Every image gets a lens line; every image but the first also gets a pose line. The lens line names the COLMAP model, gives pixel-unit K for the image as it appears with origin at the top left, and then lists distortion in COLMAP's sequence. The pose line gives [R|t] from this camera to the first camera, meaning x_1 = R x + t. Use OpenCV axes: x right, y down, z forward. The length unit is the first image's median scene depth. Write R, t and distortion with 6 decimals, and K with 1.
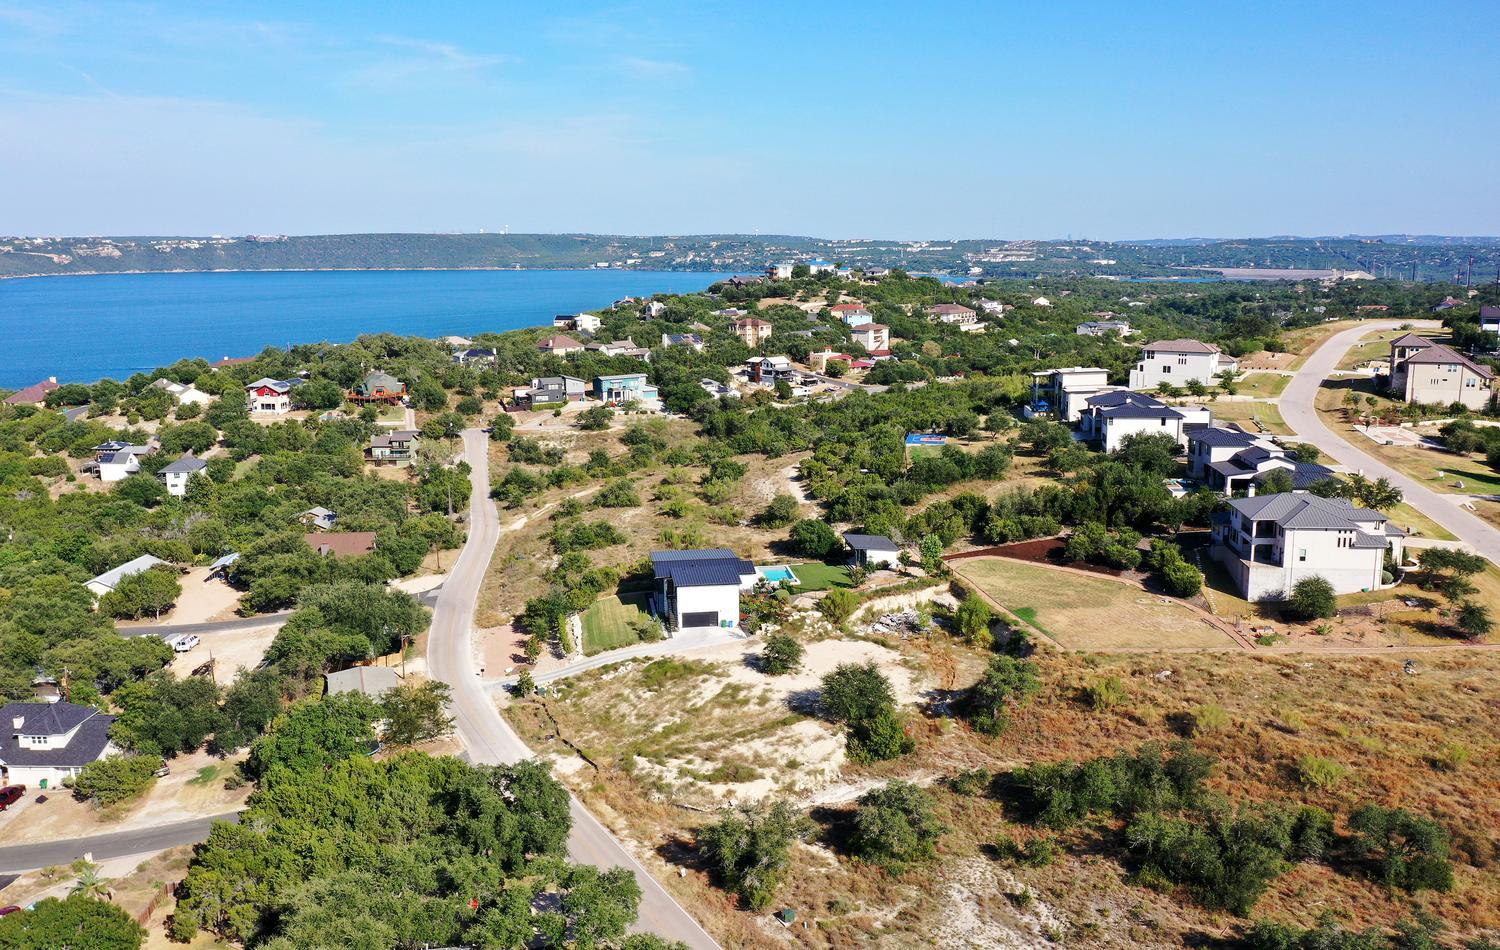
lens RADIAL K [[1225.9, 0, 750.0], [0, 1225.9, 473.4], [0, 0, 1]] dist [0.009324, 0.002084]
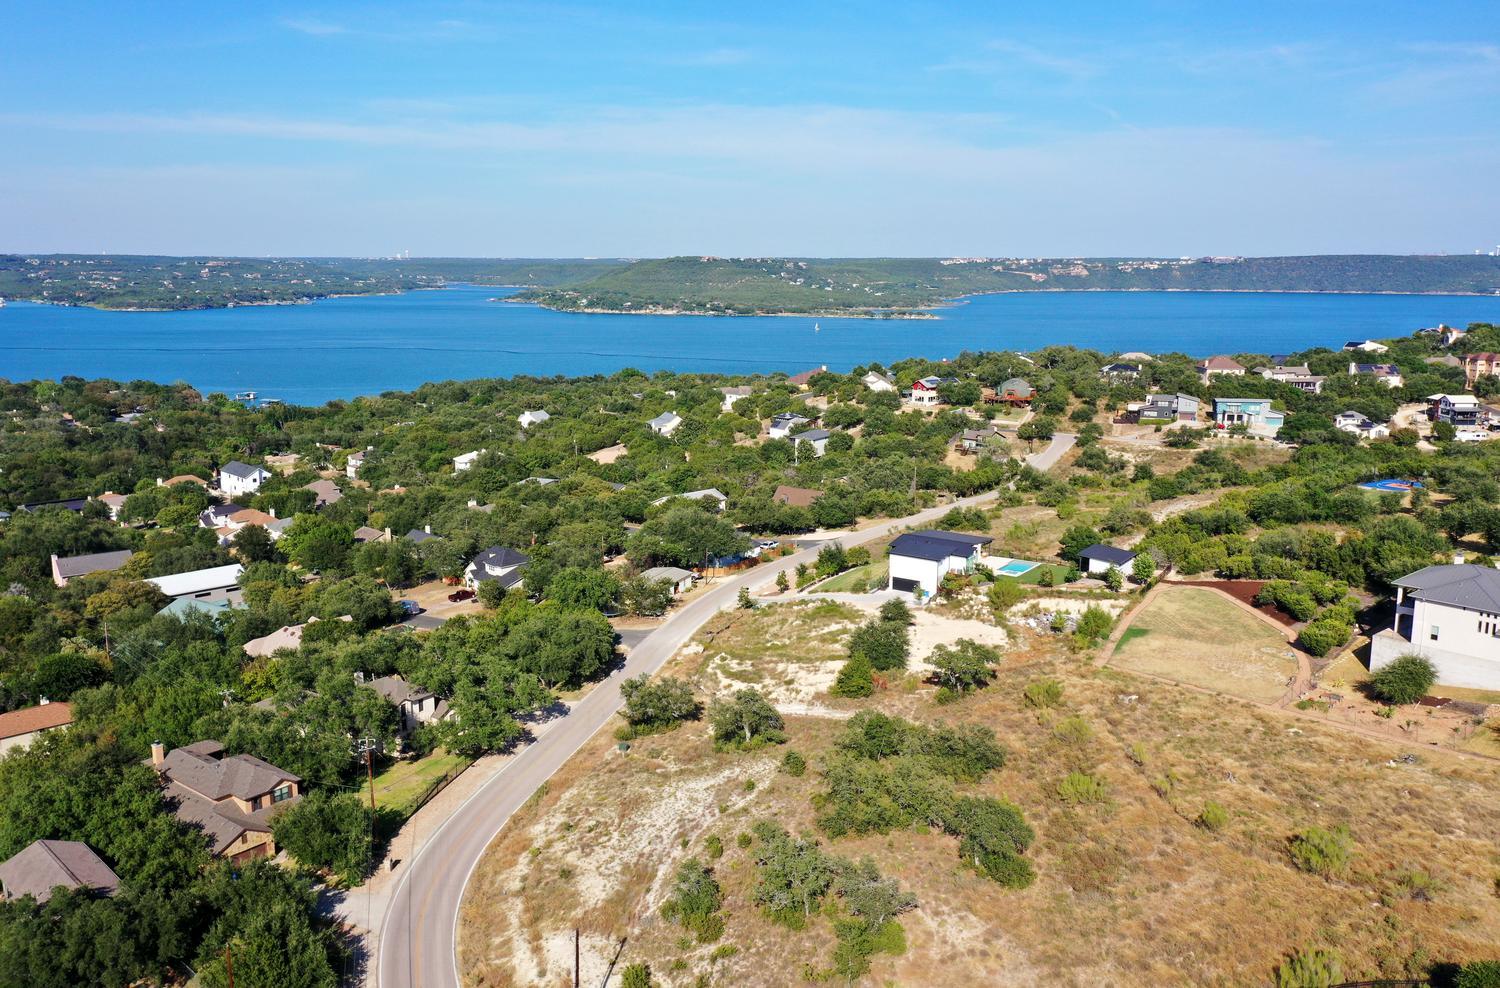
lens RADIAL K [[1204.1, 0, 749.9], [0, 1204.1, 495.4], [0, 0, 1]] dist [-0.000921, 0.004000]
pose [[0.721376, 0.136980, -0.678861, 0.241695], [-0.134186, 0.989314, 0.057032, -0.004496], [0.679419, 0.049952, 0.732048, 0.020014]]
